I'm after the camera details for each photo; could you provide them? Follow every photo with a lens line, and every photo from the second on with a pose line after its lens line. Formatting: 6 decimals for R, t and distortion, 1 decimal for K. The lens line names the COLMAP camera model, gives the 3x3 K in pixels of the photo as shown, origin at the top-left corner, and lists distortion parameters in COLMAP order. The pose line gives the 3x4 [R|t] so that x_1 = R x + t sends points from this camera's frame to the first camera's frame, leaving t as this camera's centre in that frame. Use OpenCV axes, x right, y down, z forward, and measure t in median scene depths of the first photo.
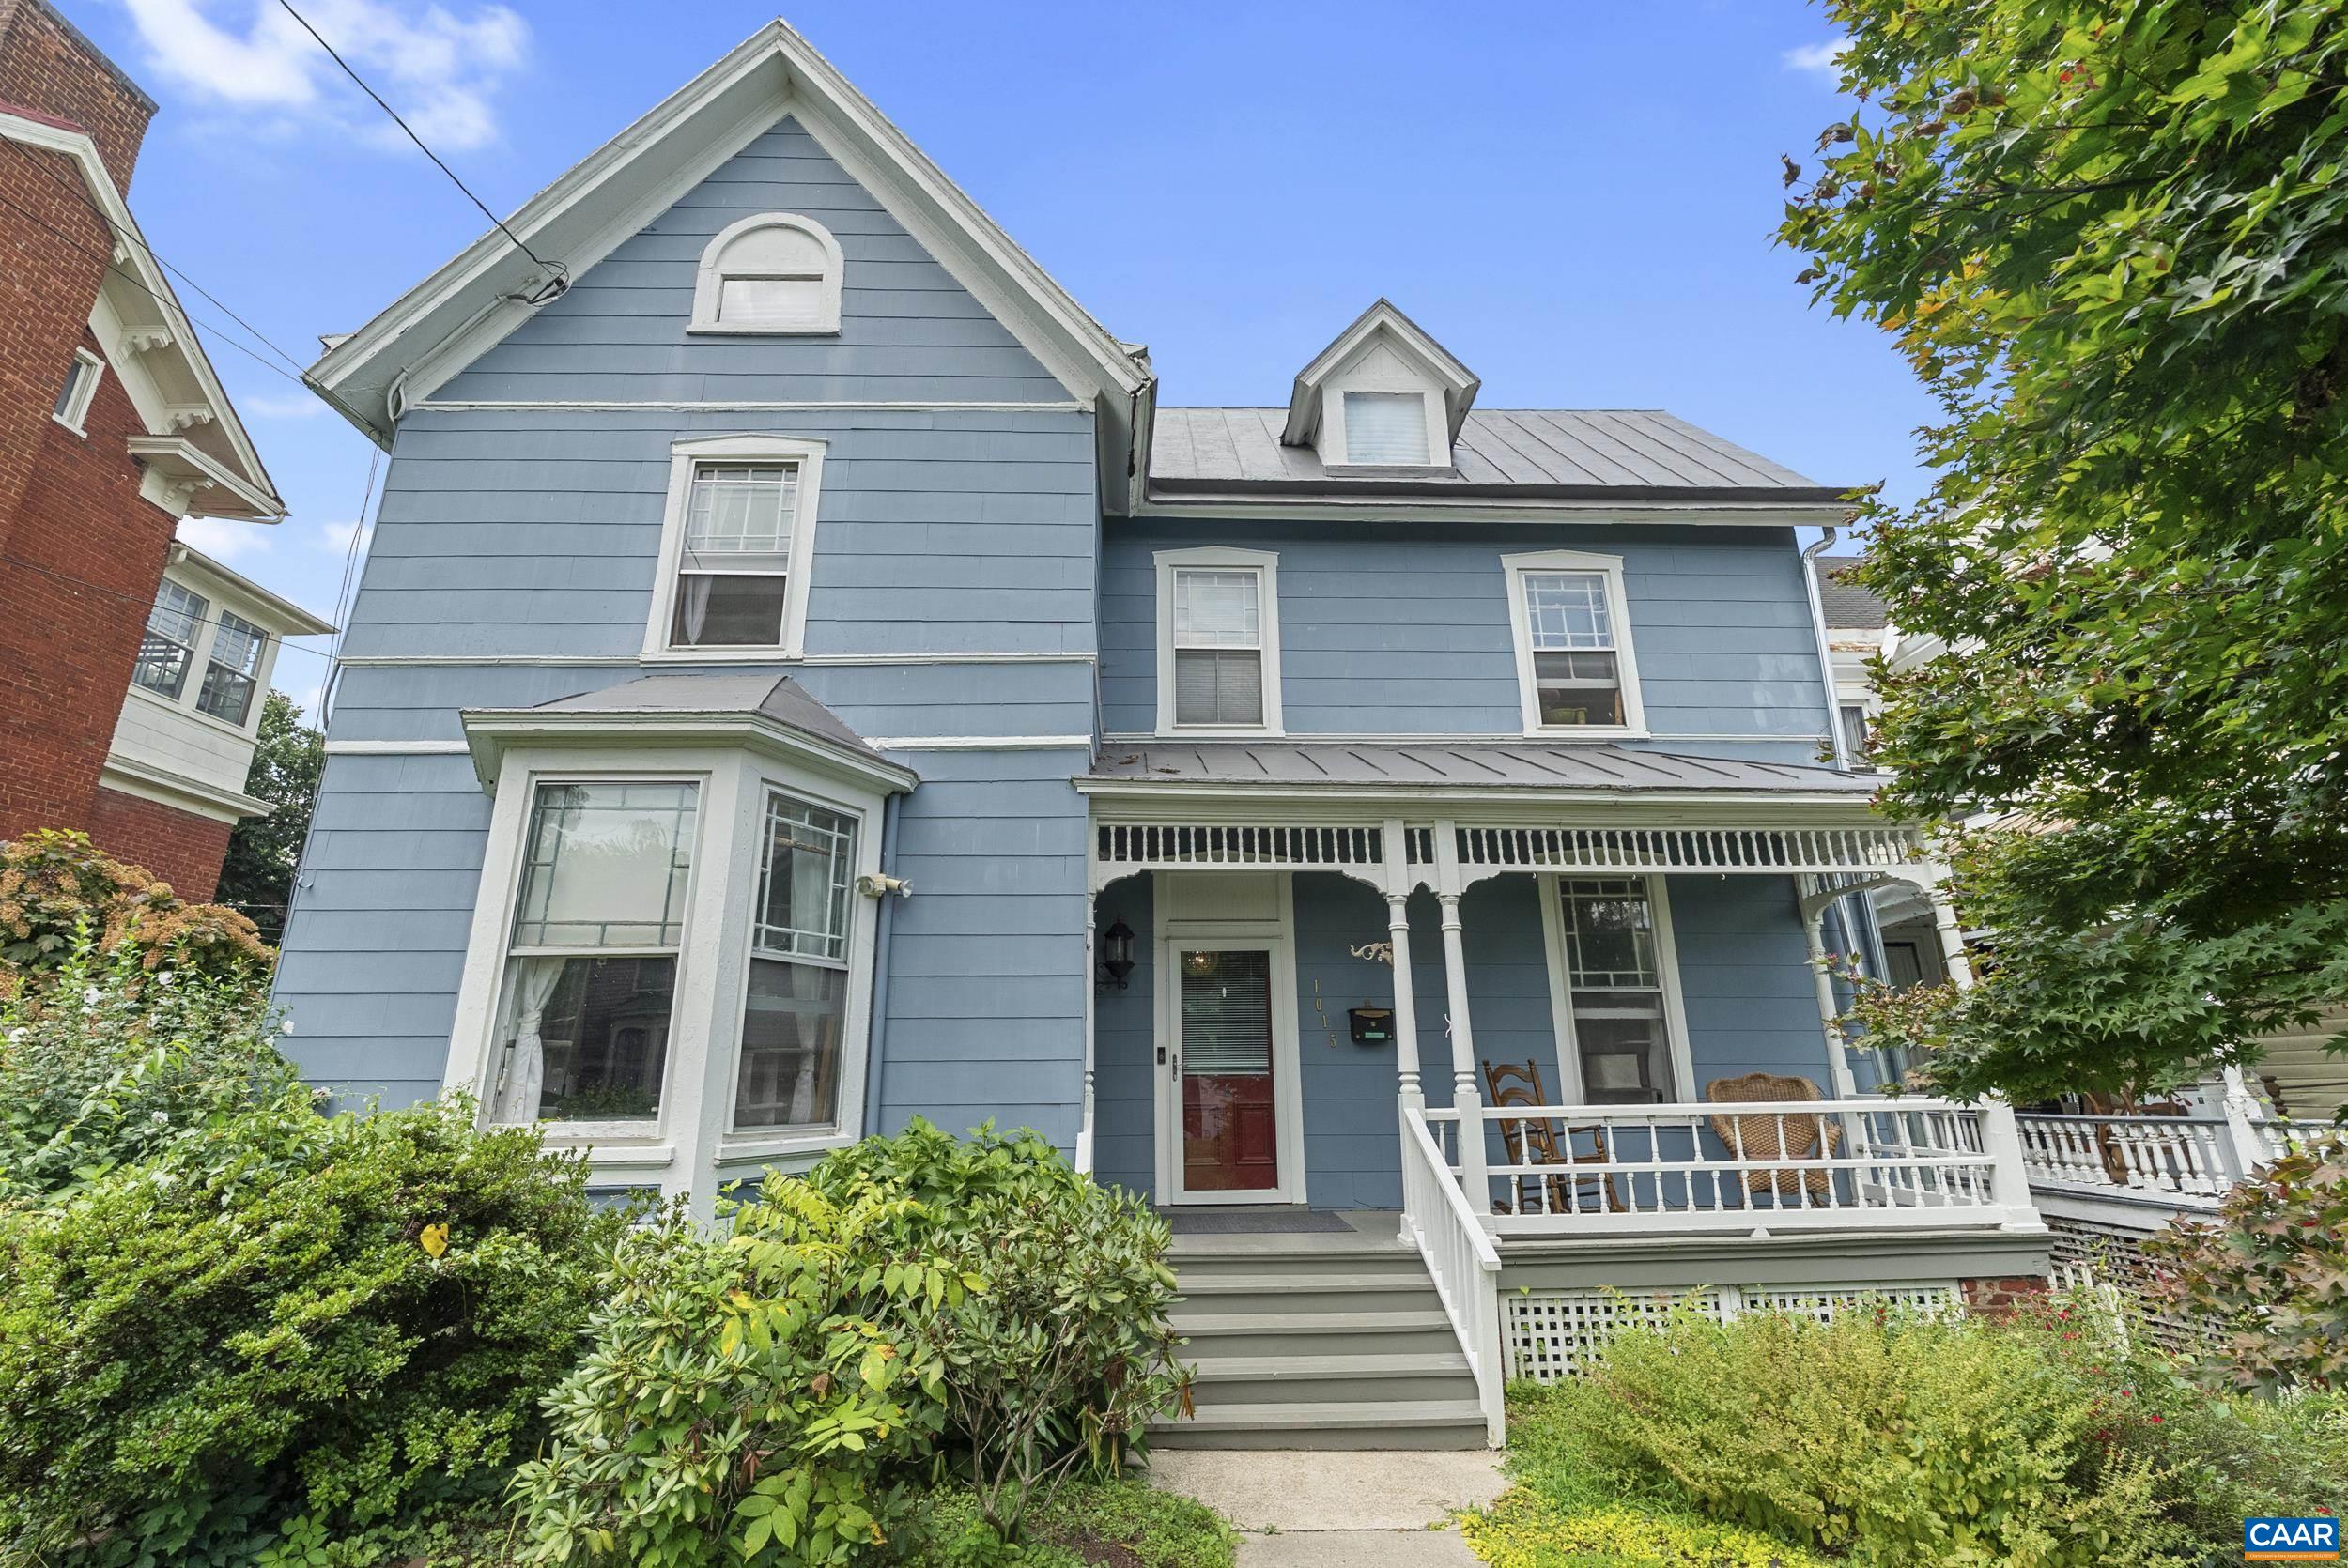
lens RADIAL K [[1043.9, 0, 1169.5], [0, 1043.9, 773.2], [0, 0, 1]] dist [-0.006983, 0.000602]
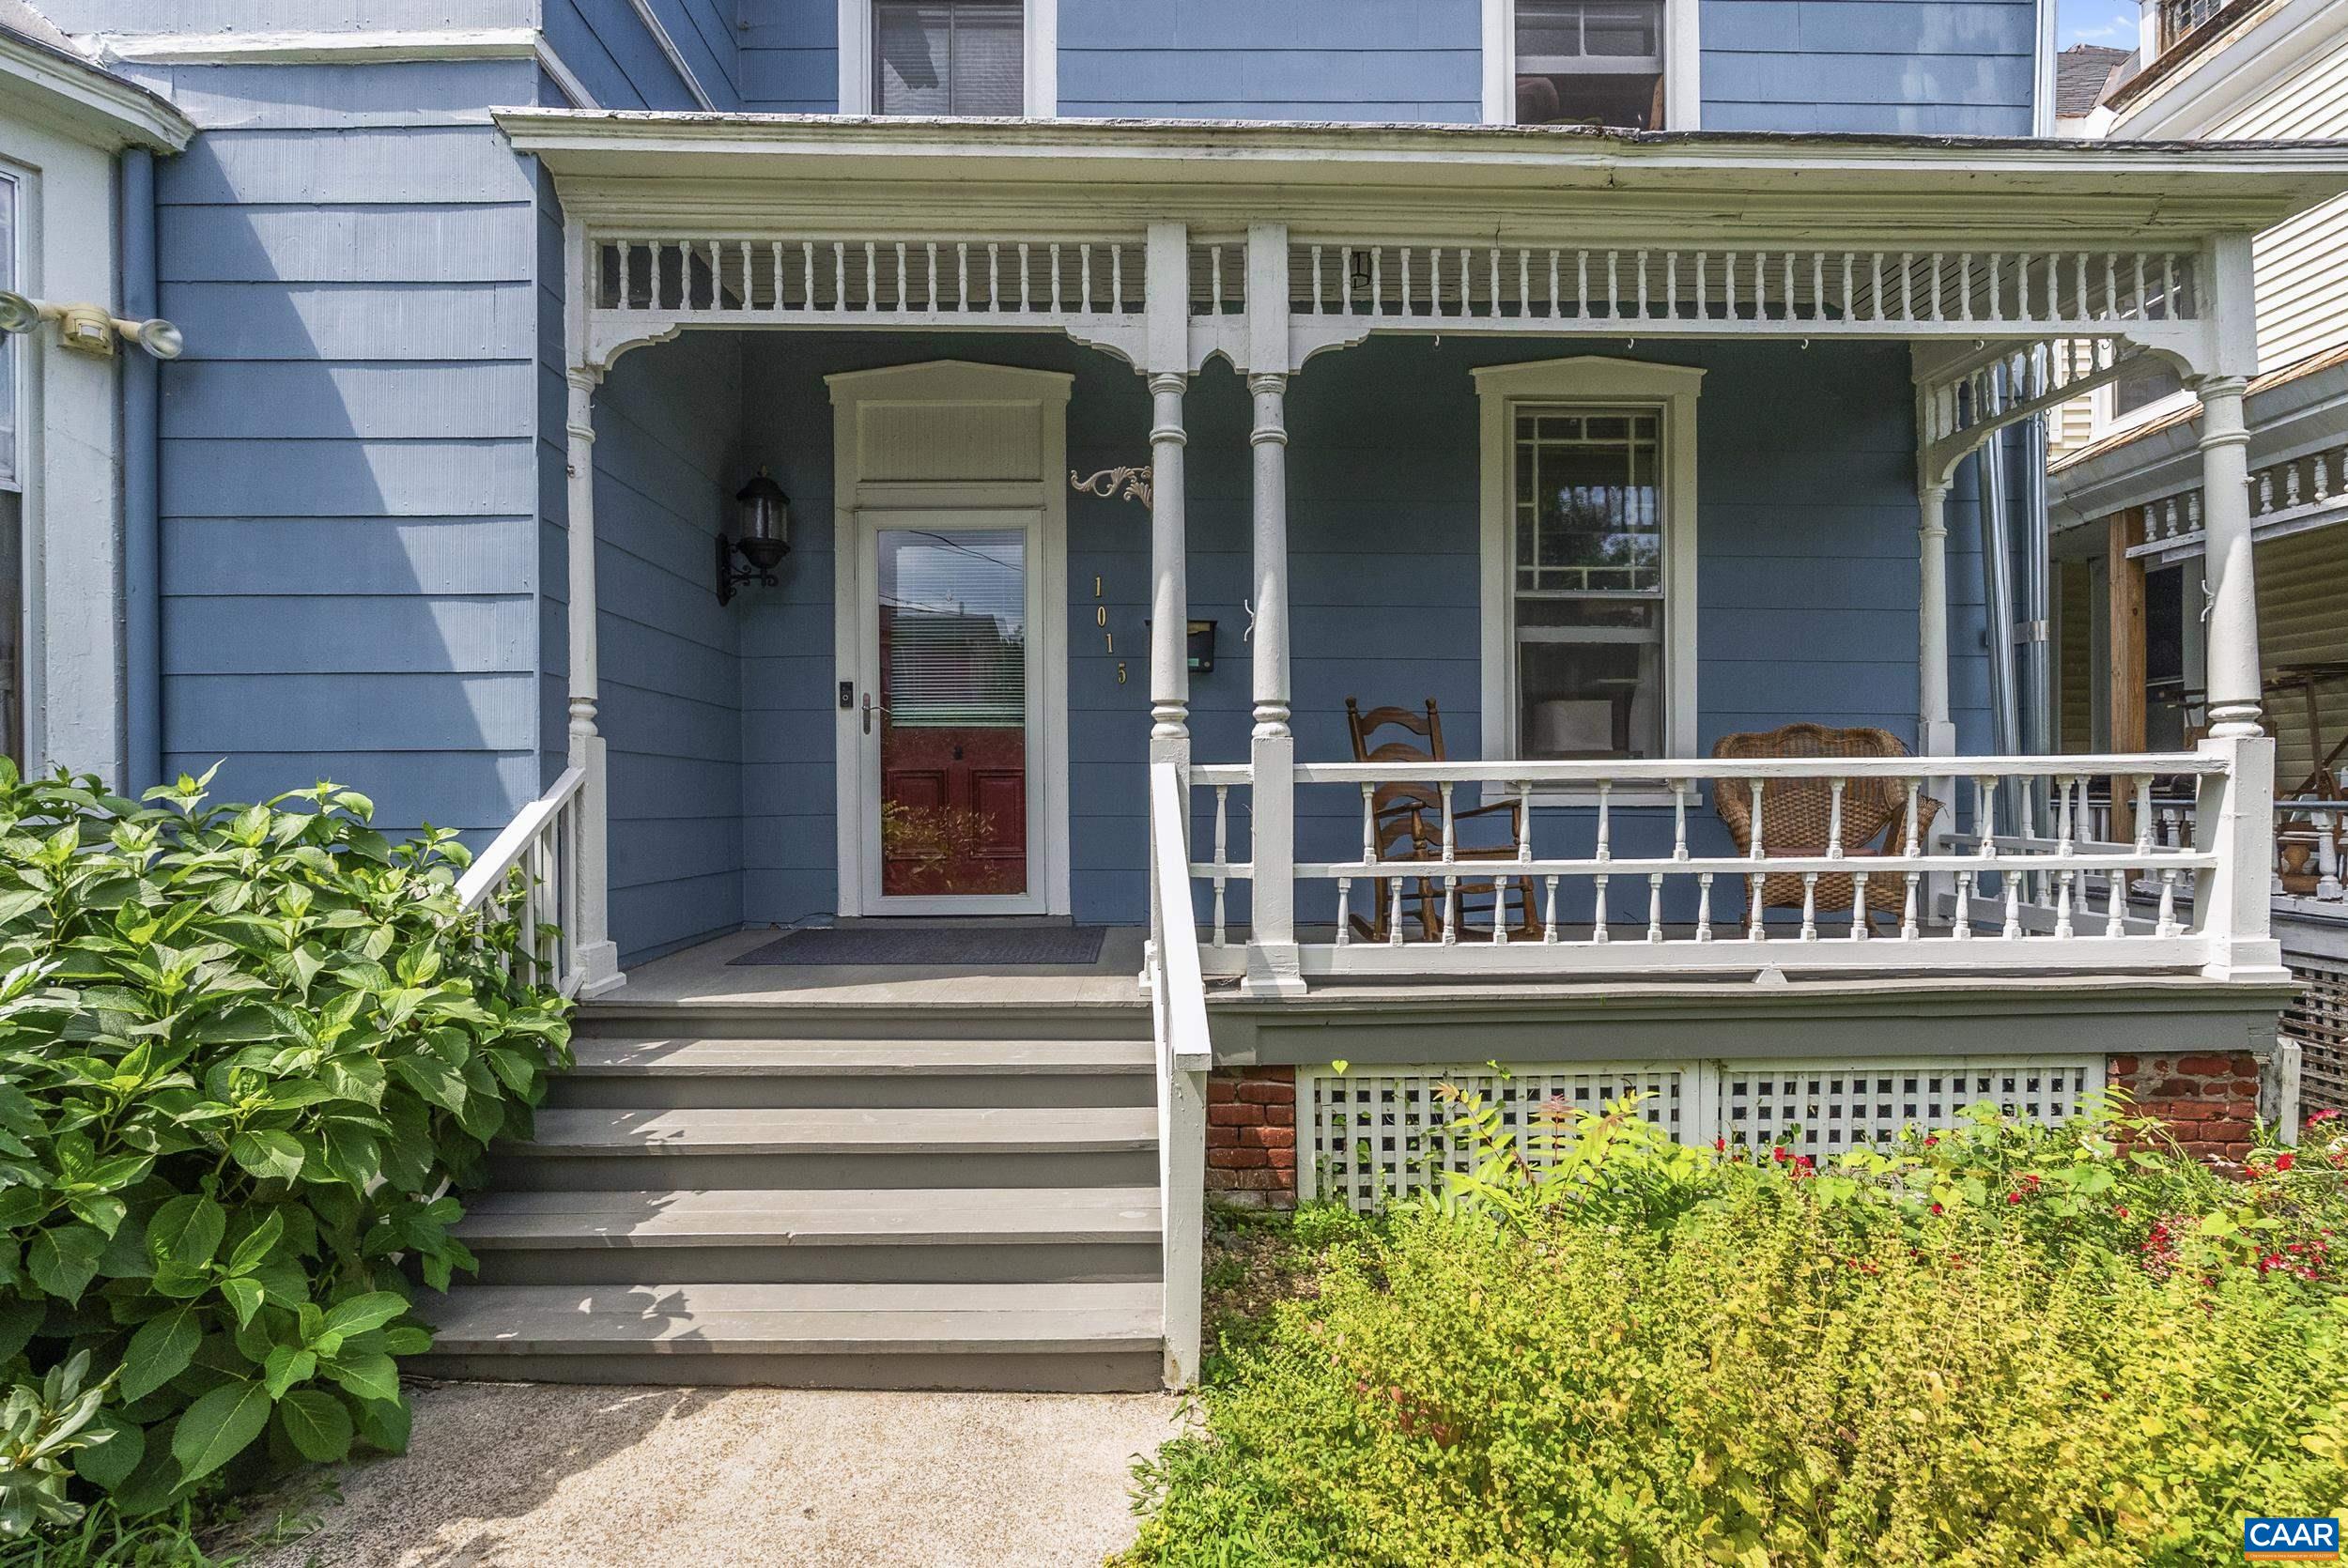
lens RADIAL K [[1043.9, 0, 1174.4], [0, 1043.9, 794.2], [0, 0, 1]] dist [-0.006983, 0.000602]
pose [[0.999722, 0.004106, -0.023218, 0.232333], [0.002875, 0.956146, 0.292877, 0.163021], [0.023402, -0.292863, 0.955868, 0.435359]]
